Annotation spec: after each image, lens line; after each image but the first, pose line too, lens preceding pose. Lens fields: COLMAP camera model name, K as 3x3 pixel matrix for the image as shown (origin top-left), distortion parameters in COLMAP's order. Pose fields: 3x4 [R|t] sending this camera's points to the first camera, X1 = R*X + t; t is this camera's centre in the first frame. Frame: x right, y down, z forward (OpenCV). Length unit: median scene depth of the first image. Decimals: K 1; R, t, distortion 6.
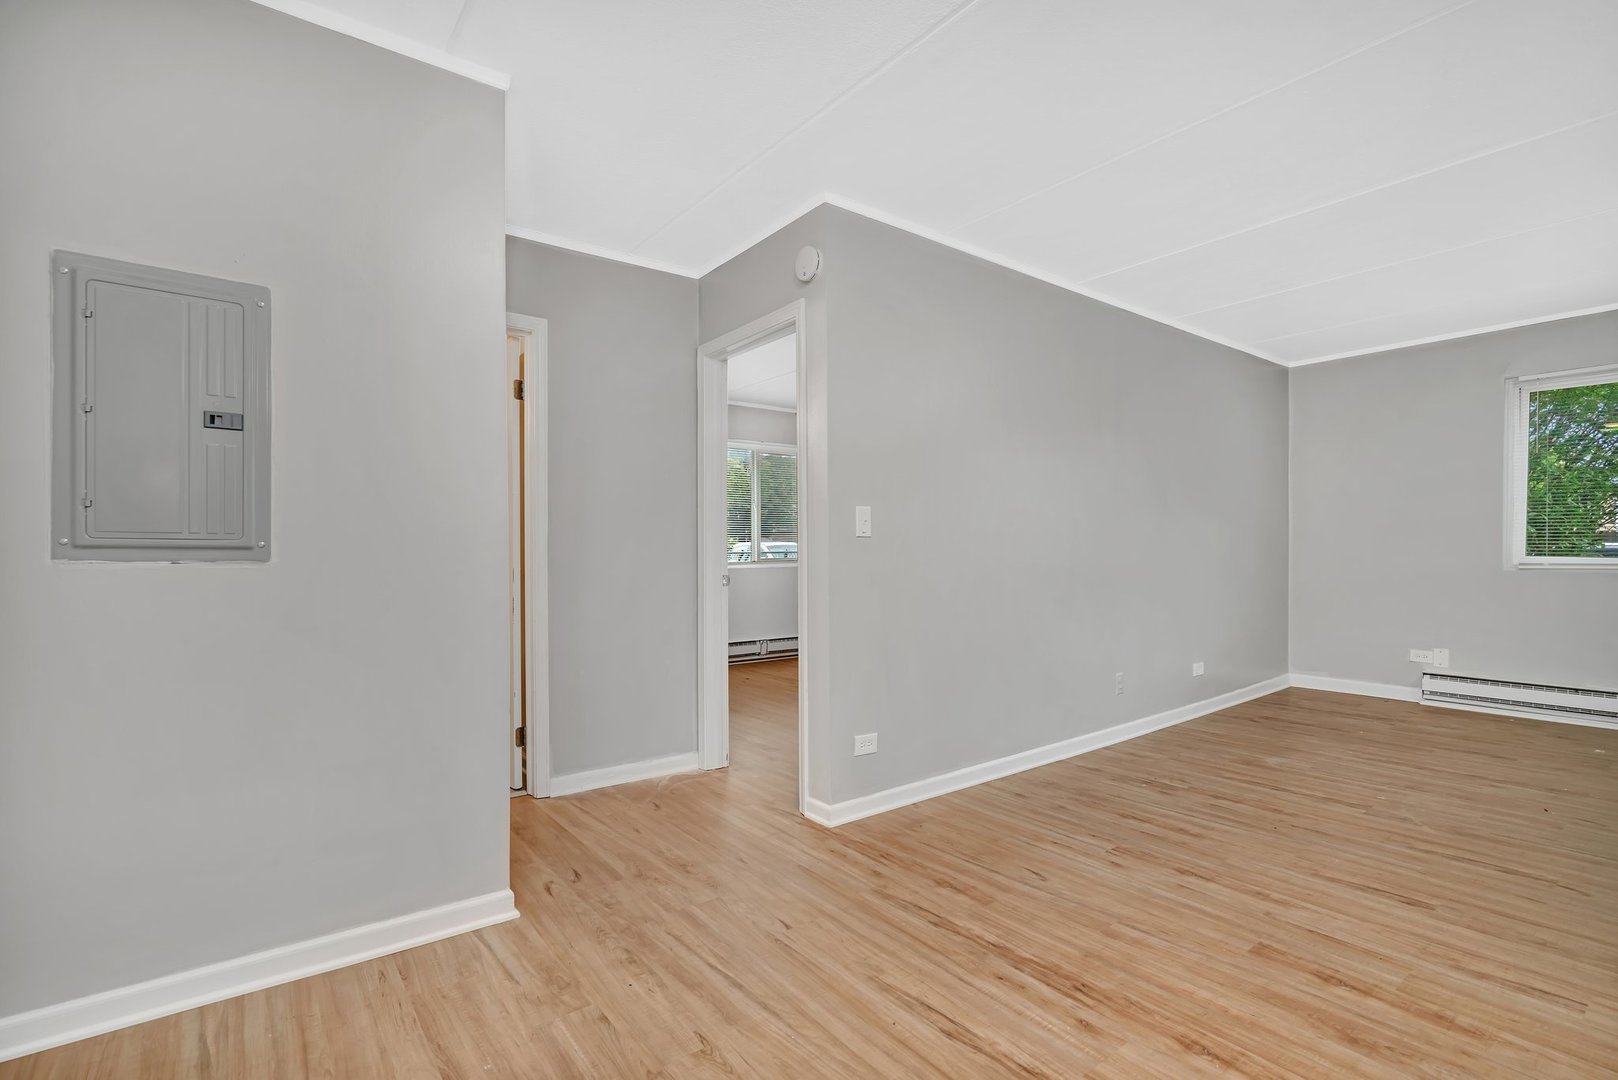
lens RADIAL K [[751.9, 0, 809.5], [0, 751.9, 552.5], [0, 0, 1]] dist [-0.005859, 0.001873]
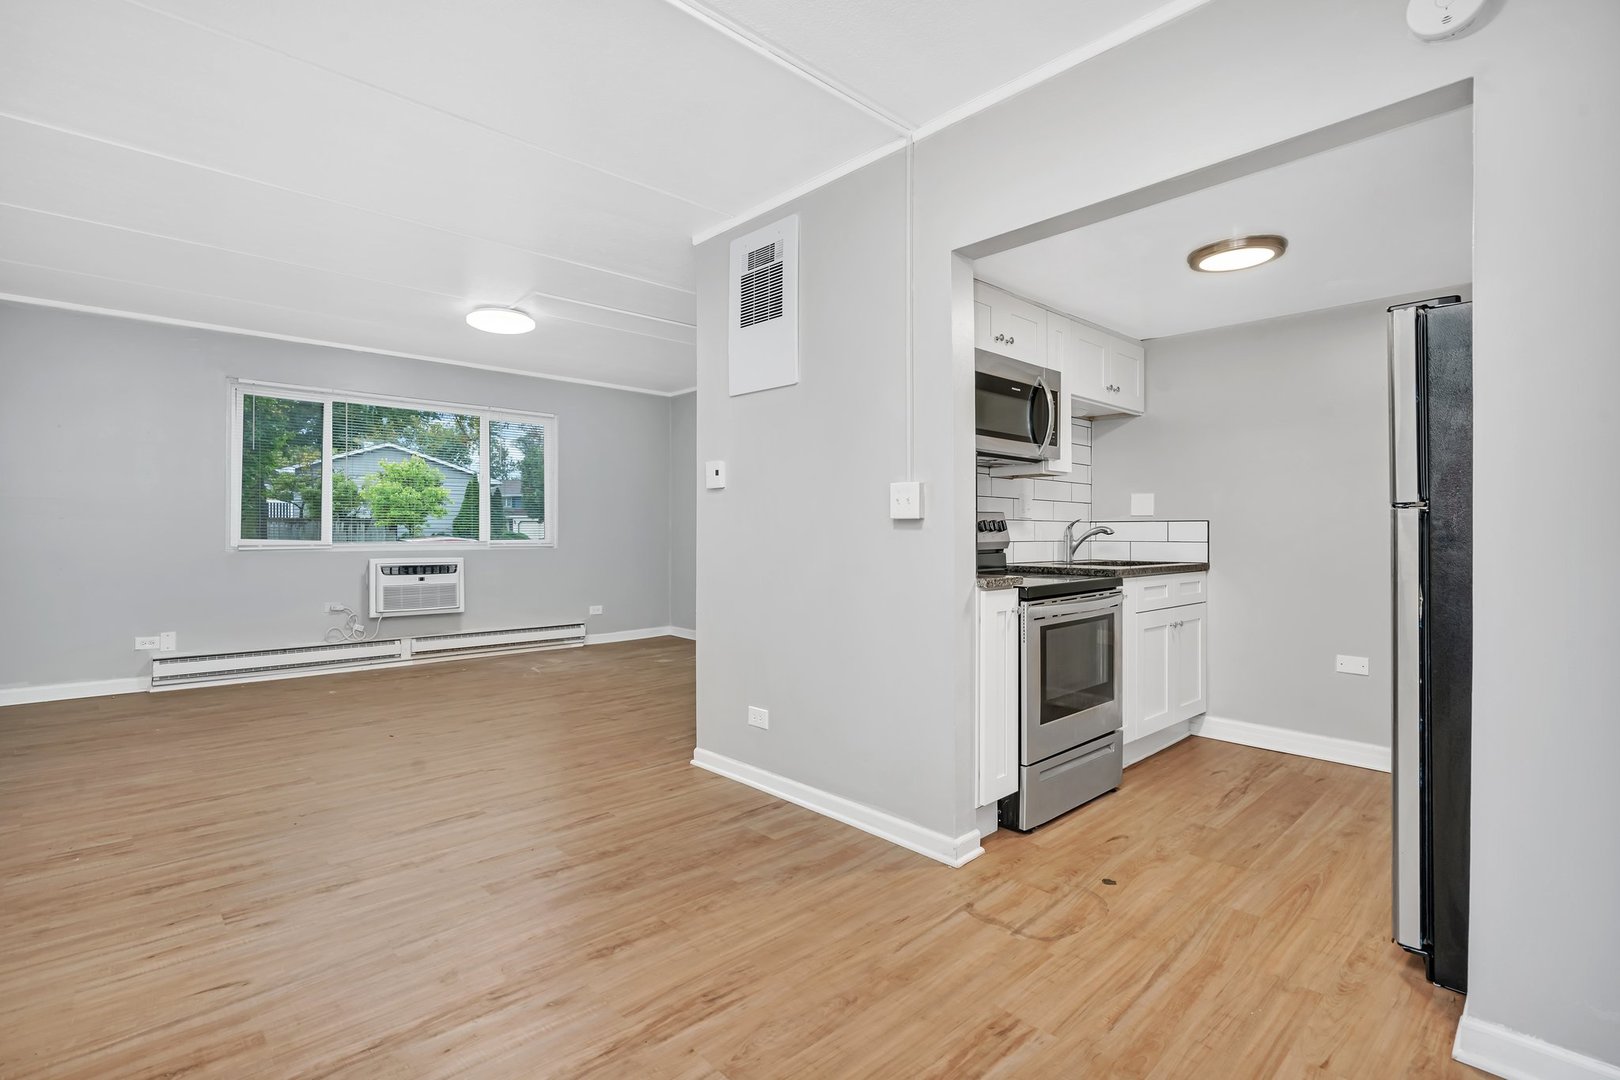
lens RADIAL K [[752.9, 0, 799.2], [0, 752.9, 536.7], [0, 0, 1]] dist [-0.005859, 0.001873]
pose [[-0.088811, -0.000237, 0.996048, -0.404041], [-0.002787, 0.999996, -0.000010, -0.001516], [-0.996045, -0.002776, -0.088811, 0.458039]]
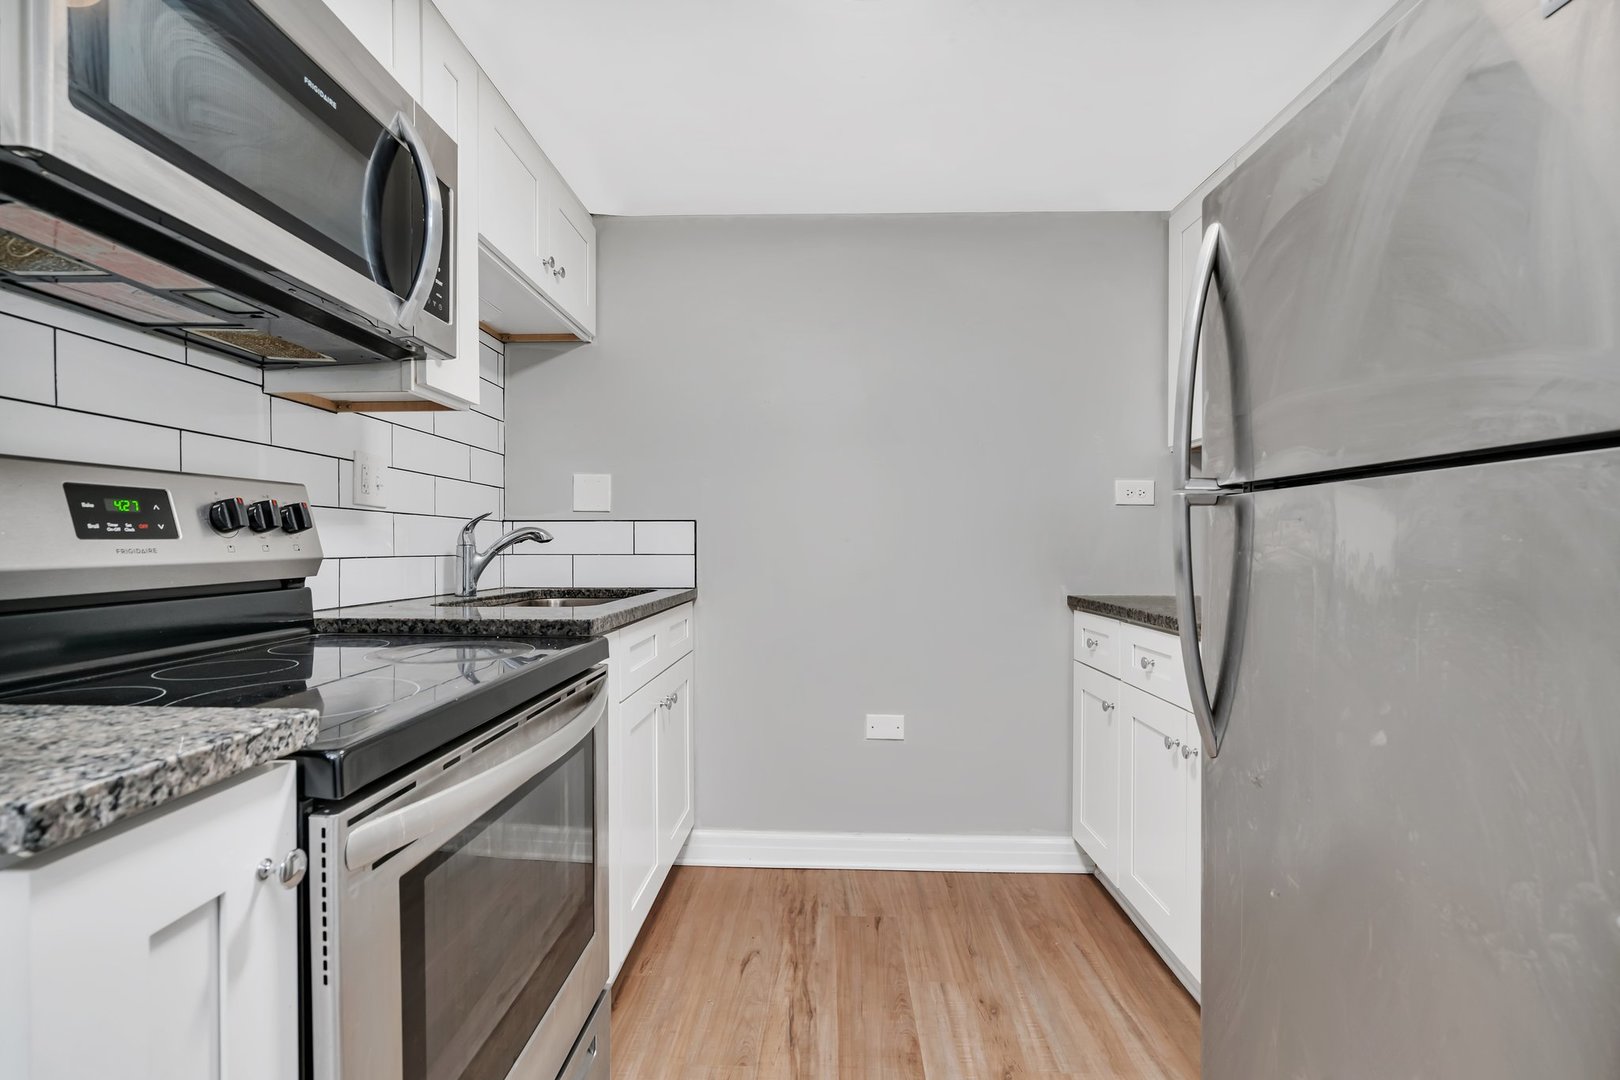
lens RADIAL K [[752.9, 0, 815.9], [0, 752.9, 547.5], [0, 0, 1]] dist [-0.005859, 0.001873]
pose [[-0.778430, 0.001840, 0.627728, 0.259432], [0.001619, 0.999998, -0.000924, -0.001067], [-0.627729, 0.000297, -0.778432, 0.173481]]
